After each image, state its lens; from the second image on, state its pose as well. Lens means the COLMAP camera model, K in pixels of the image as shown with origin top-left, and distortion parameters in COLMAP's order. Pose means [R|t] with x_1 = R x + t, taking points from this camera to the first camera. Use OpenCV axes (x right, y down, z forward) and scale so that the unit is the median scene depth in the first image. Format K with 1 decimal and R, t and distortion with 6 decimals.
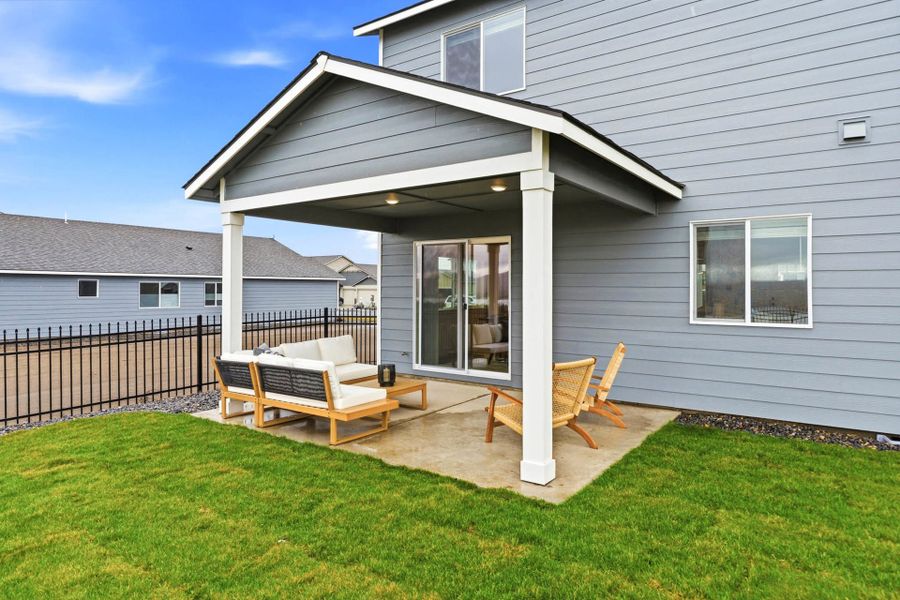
lens RADIAL K [[544.4, 0, 454.0], [0, 544.4, 292.3], [0, 0, 1]] dist [-0.005697, -0.000264]
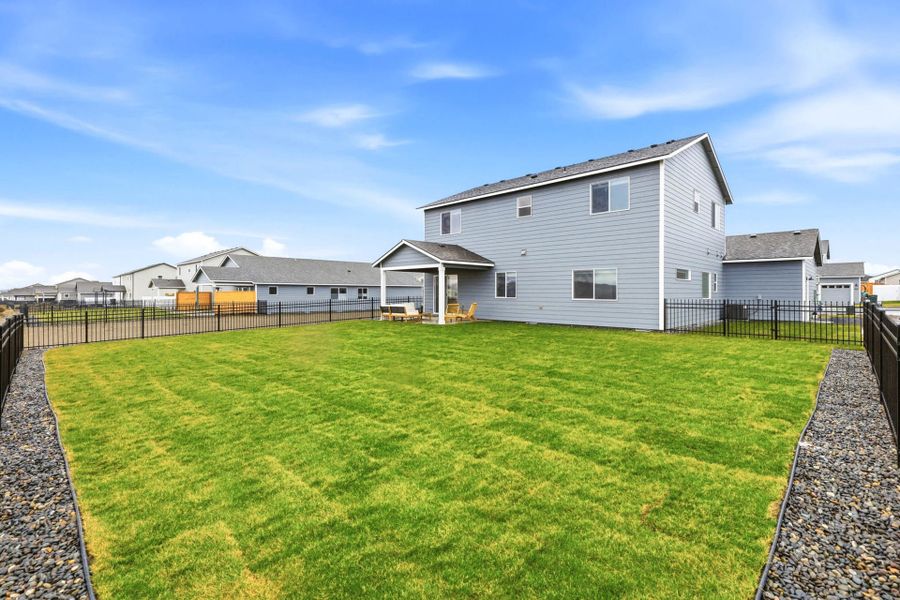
lens RADIAL K [[410.7, 0, 453.2], [0, 410.7, 297.8], [0, 0, 1]] dist [0.002955, 0.000328]
pose [[0.987867, 0.000321, -0.155299, 0.591246], [0.000840, 0.999972, 0.007412, 0.032950], [0.155298, -0.007452, 0.987840, -1.973462]]
